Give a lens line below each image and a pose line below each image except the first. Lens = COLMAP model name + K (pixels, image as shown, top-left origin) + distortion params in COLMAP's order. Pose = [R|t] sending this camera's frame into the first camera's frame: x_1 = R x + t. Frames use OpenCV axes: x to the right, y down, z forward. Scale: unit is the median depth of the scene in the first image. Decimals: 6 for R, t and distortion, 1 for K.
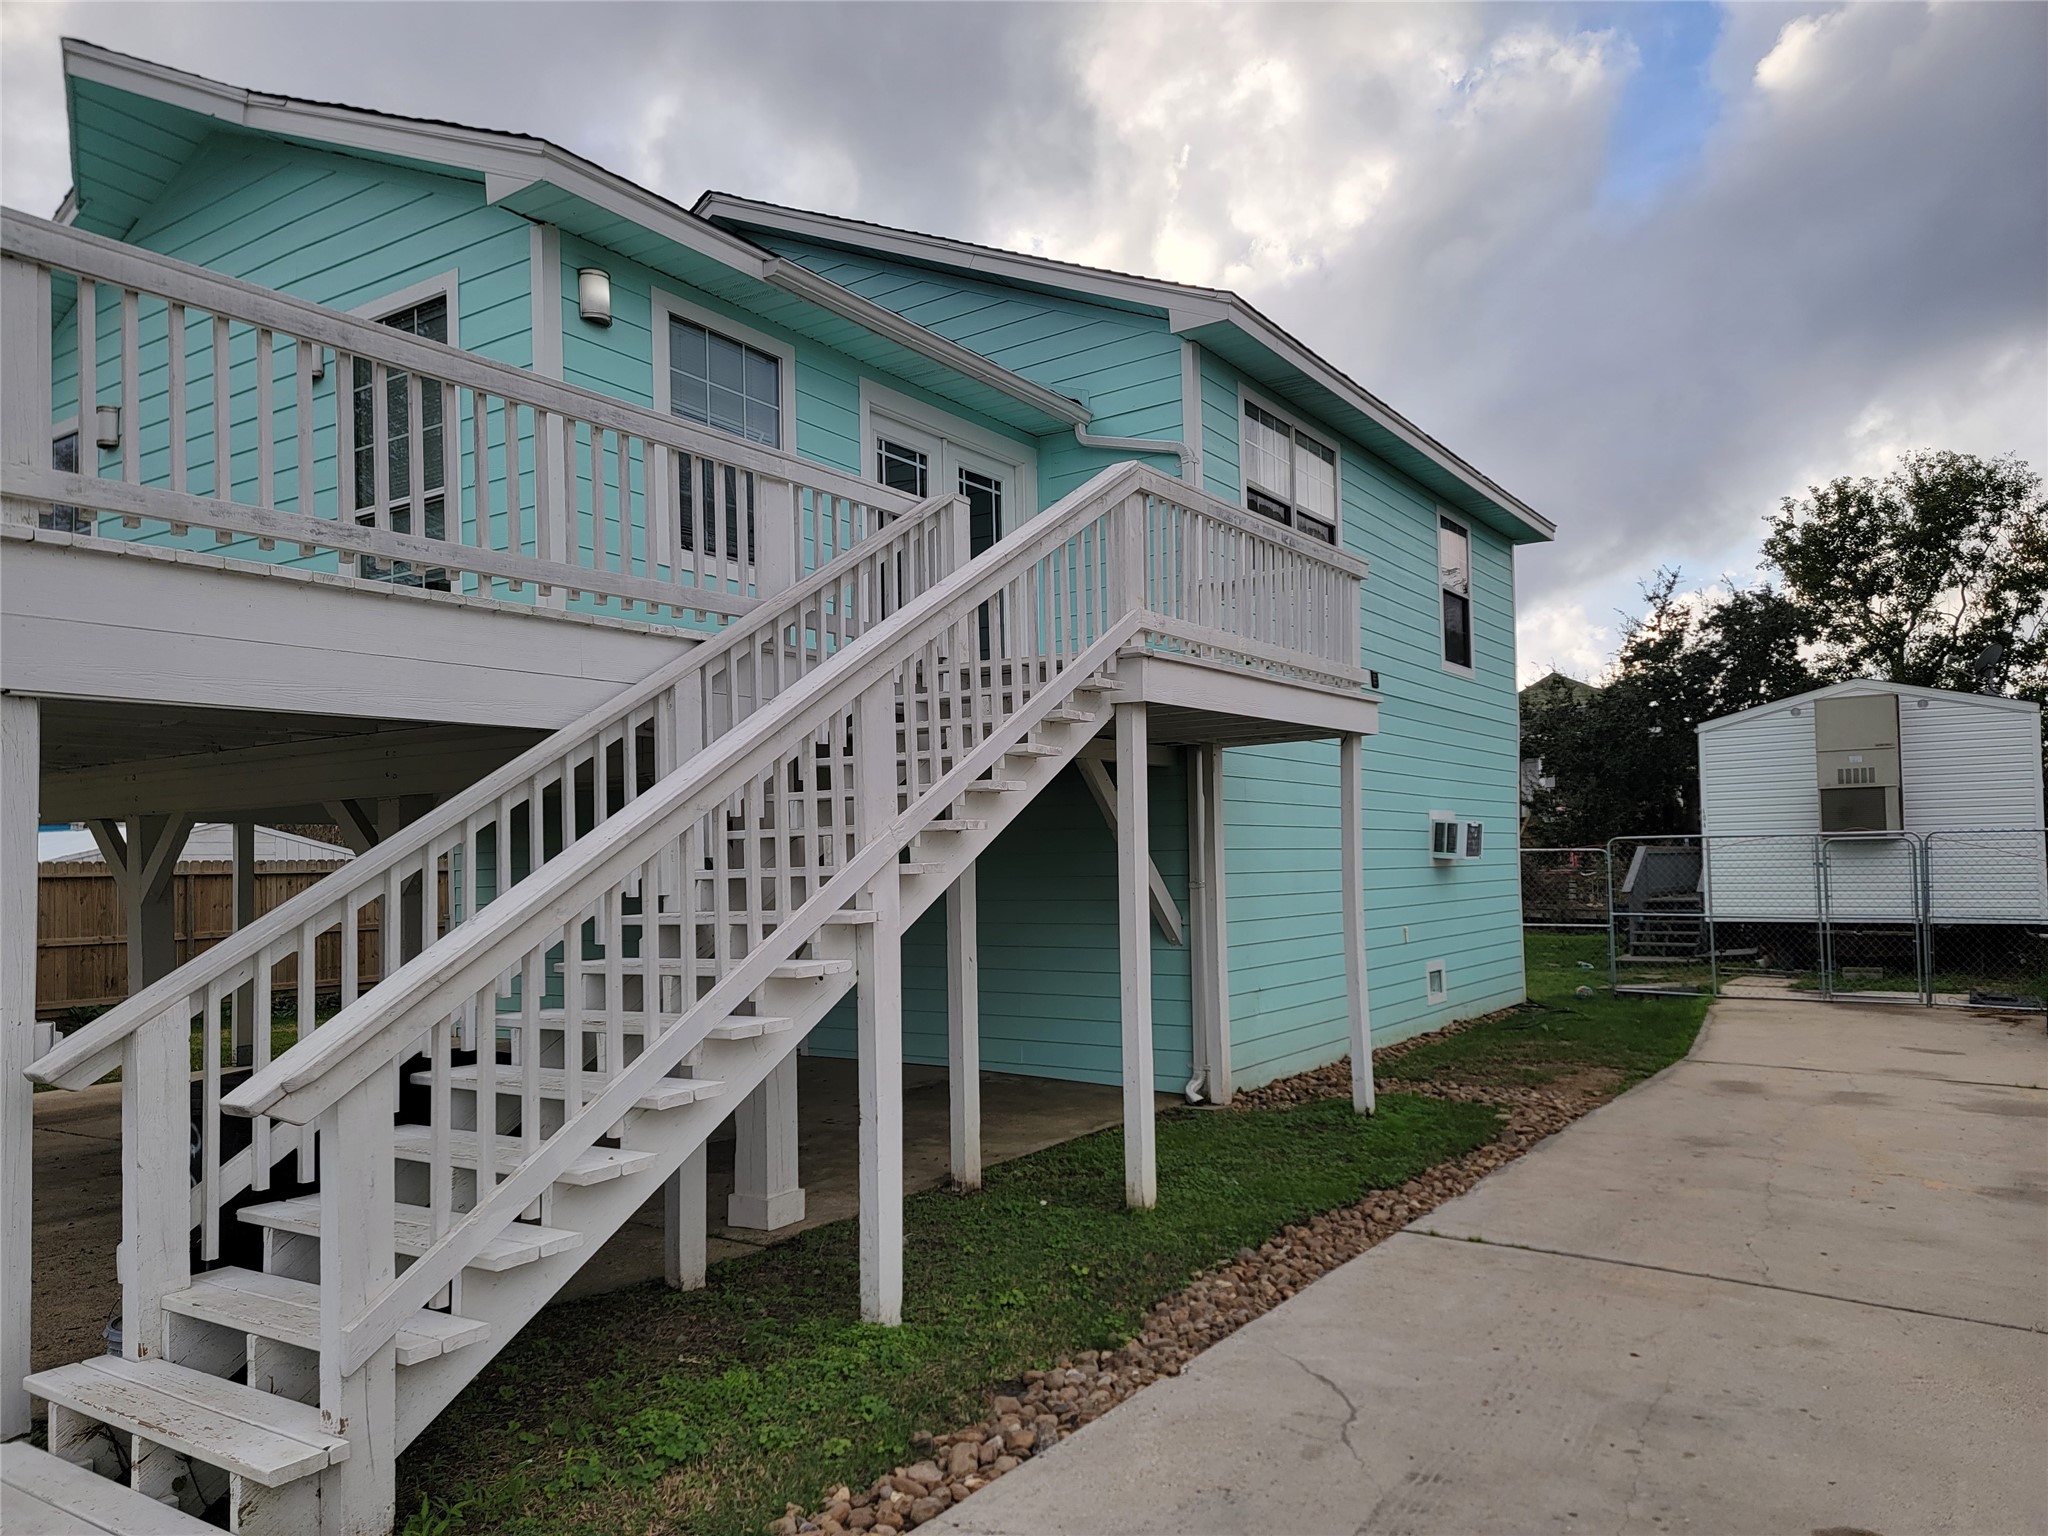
lens RADIAL K [[1413.2, 0, 1011.6], [0, 1413.2, 788.6], [0, 0, 1]] dist [0.079560, -0.063801]
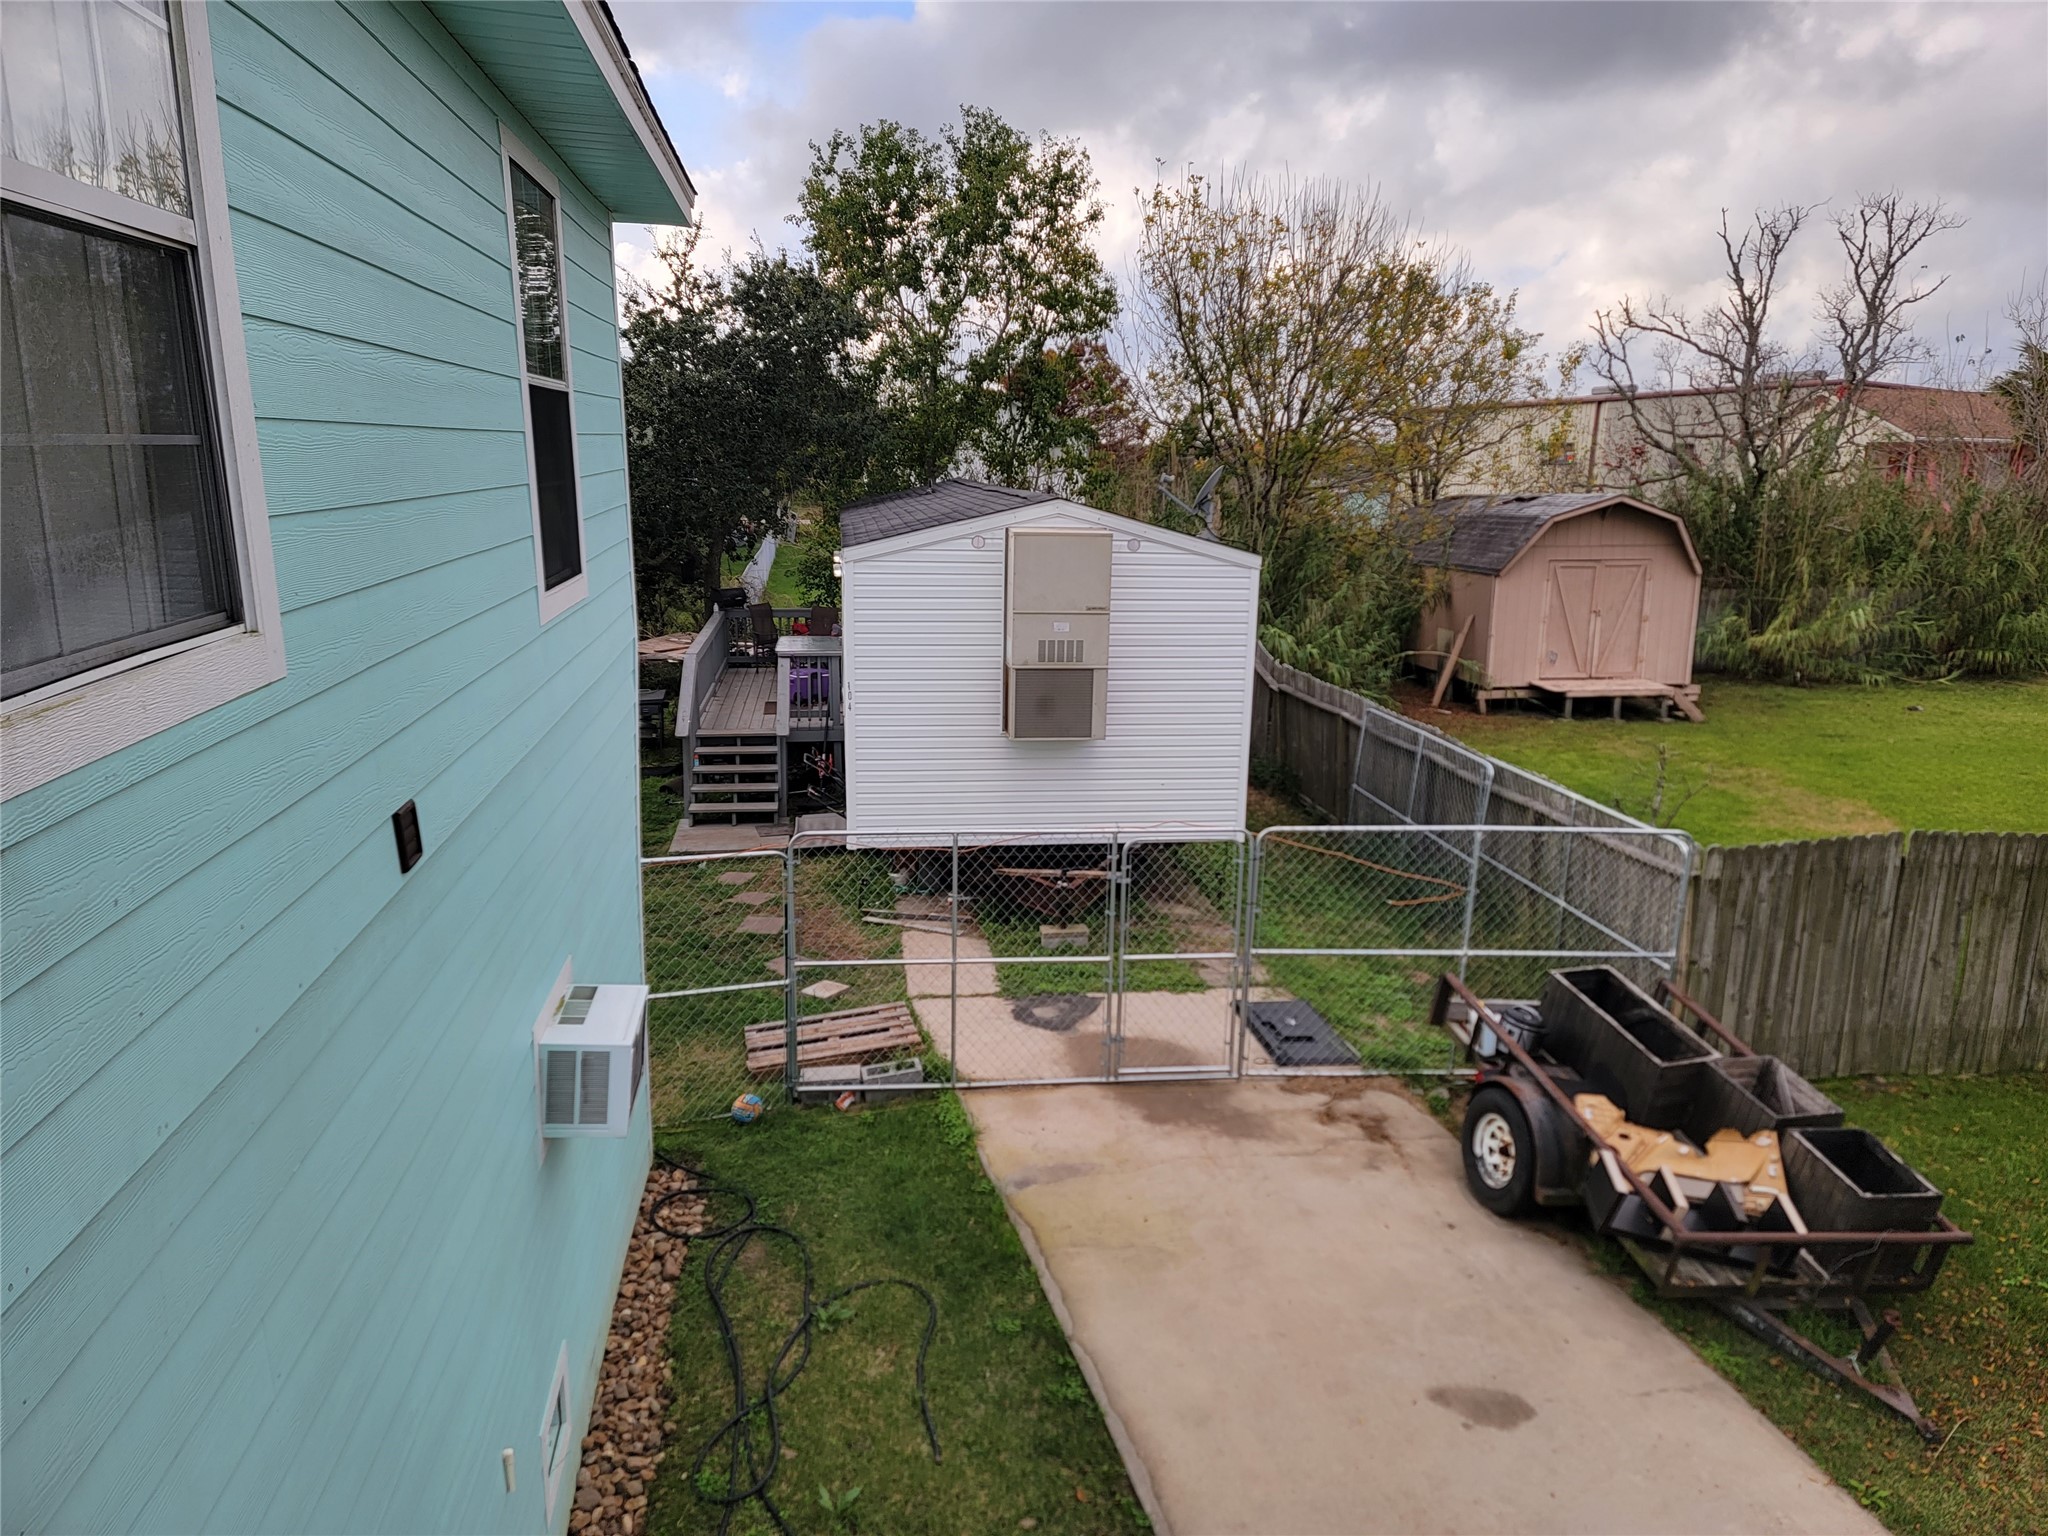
lens RADIAL K [[1413.2, 0, 1028.4], [0, 1413.2, 779.0], [0, 0, 1]] dist [0.079560, -0.063801]
pose [[0.731995, -0.121330, 0.670420, 0.193335], [-0.069931, 0.965438, 0.251075, -0.196412], [-0.677712, -0.230669, 0.698211, 0.875791]]
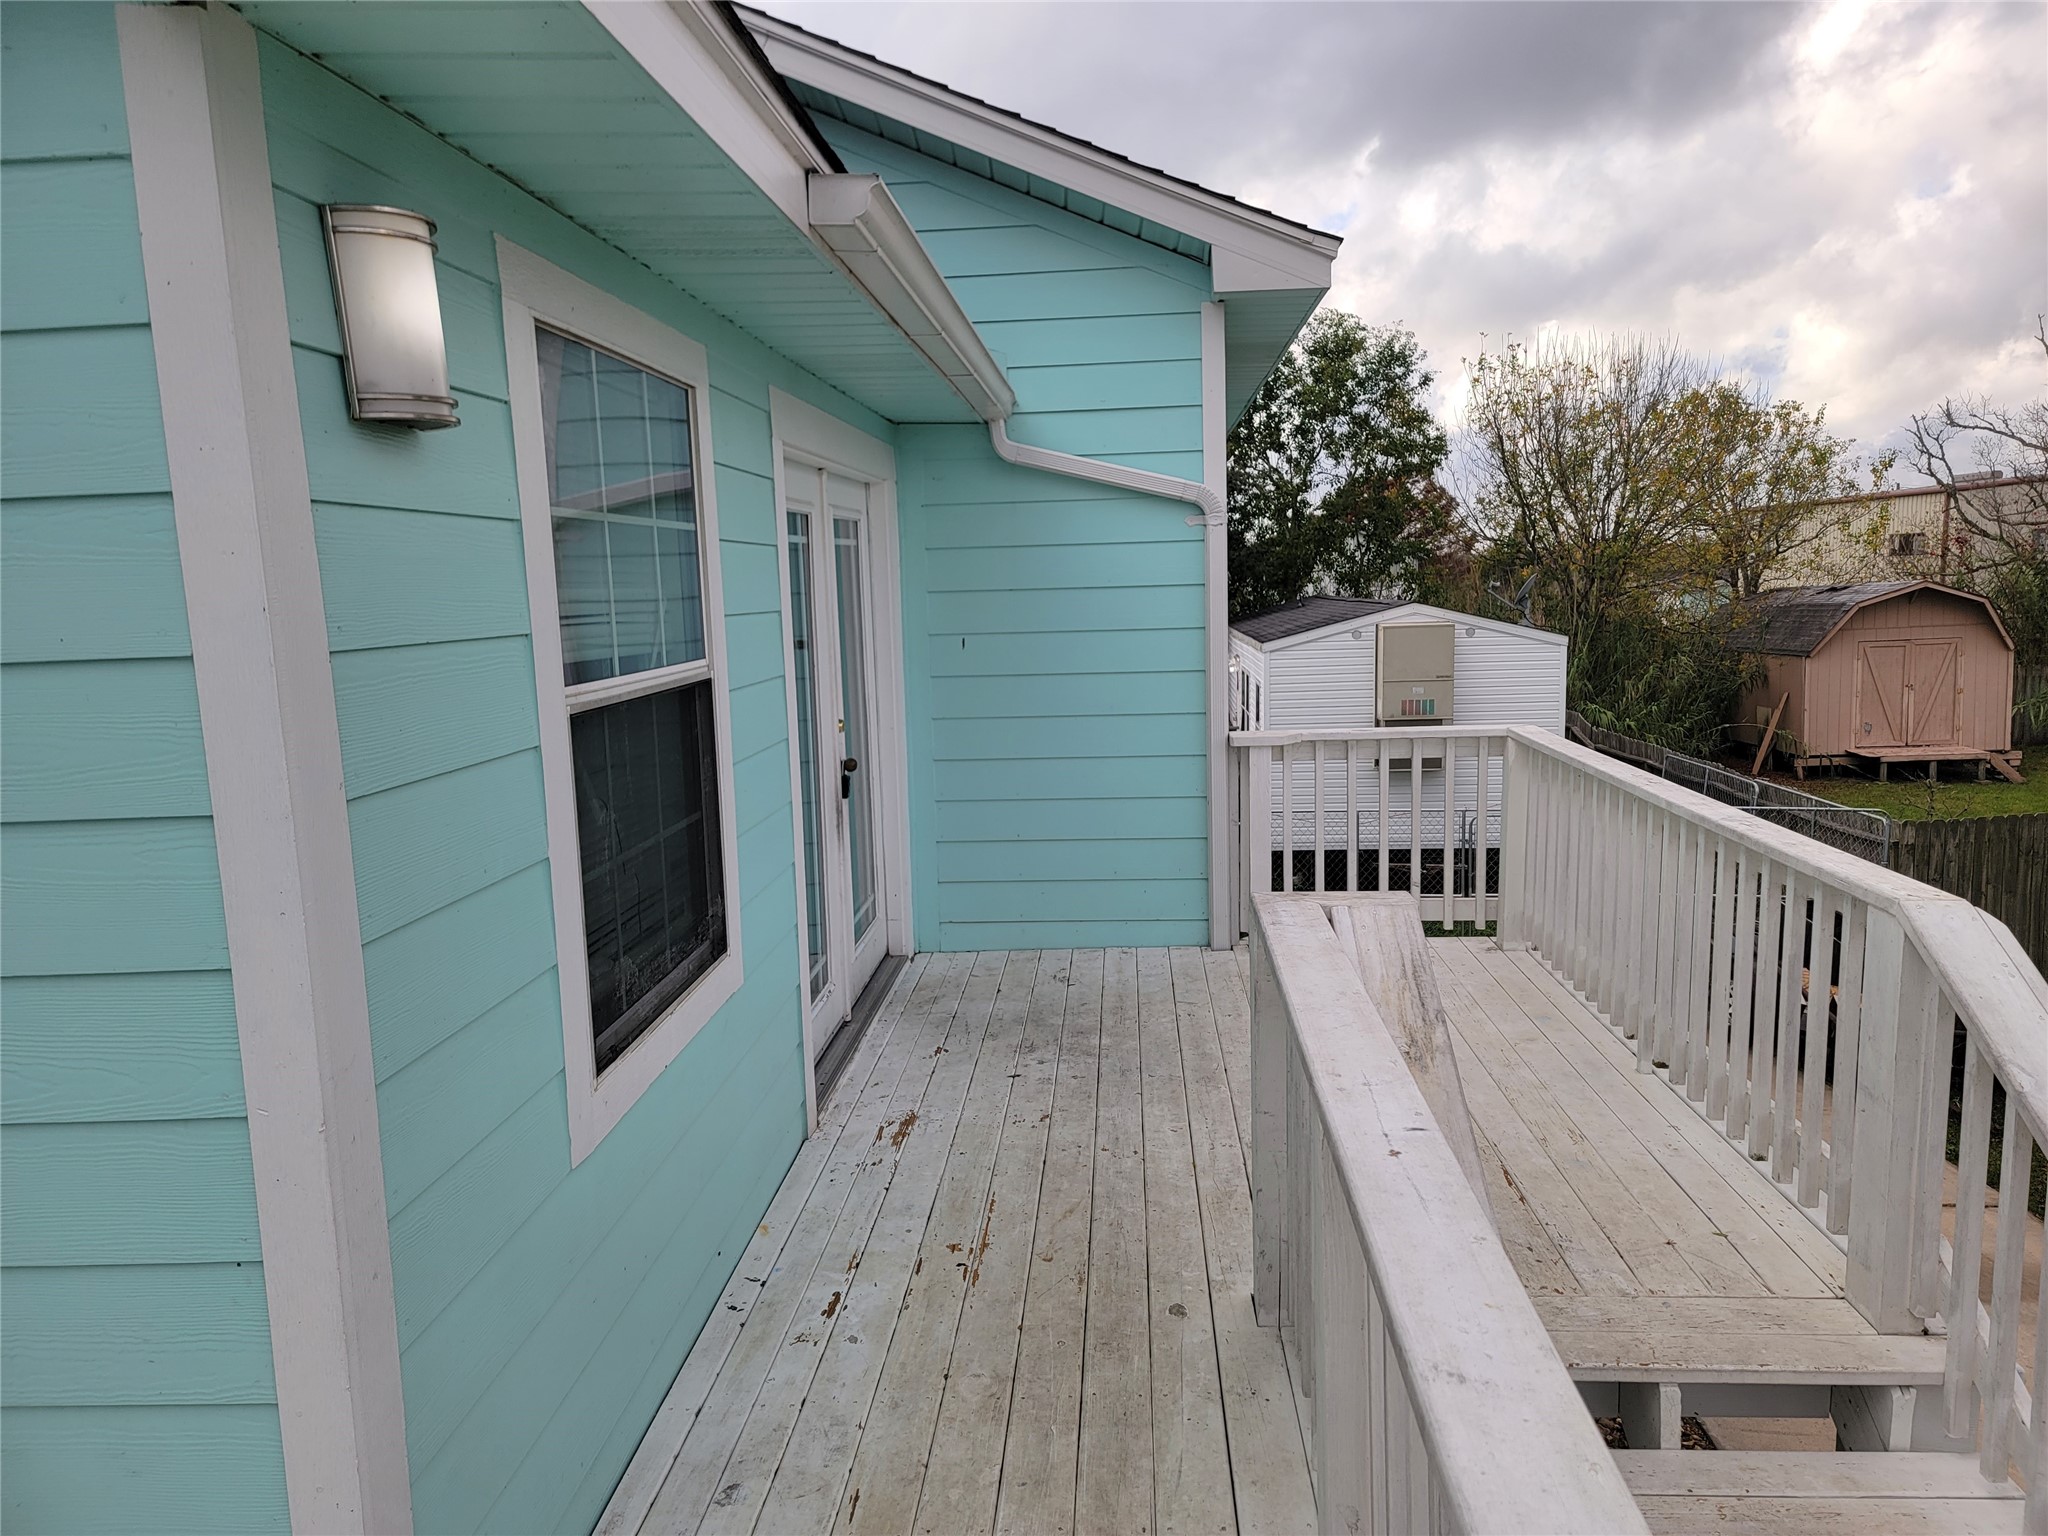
lens RADIAL K [[1413.2, 0, 1006.0], [0, 1413.2, 782.5], [0, 0, 1]] dist [0.079560, -0.063801]
pose [[0.868835, -0.078594, 0.488823, -0.228489], [-0.012732, 0.983447, 0.180750, -0.217060], [-0.494937, -0.163266, 0.853453, 0.501848]]
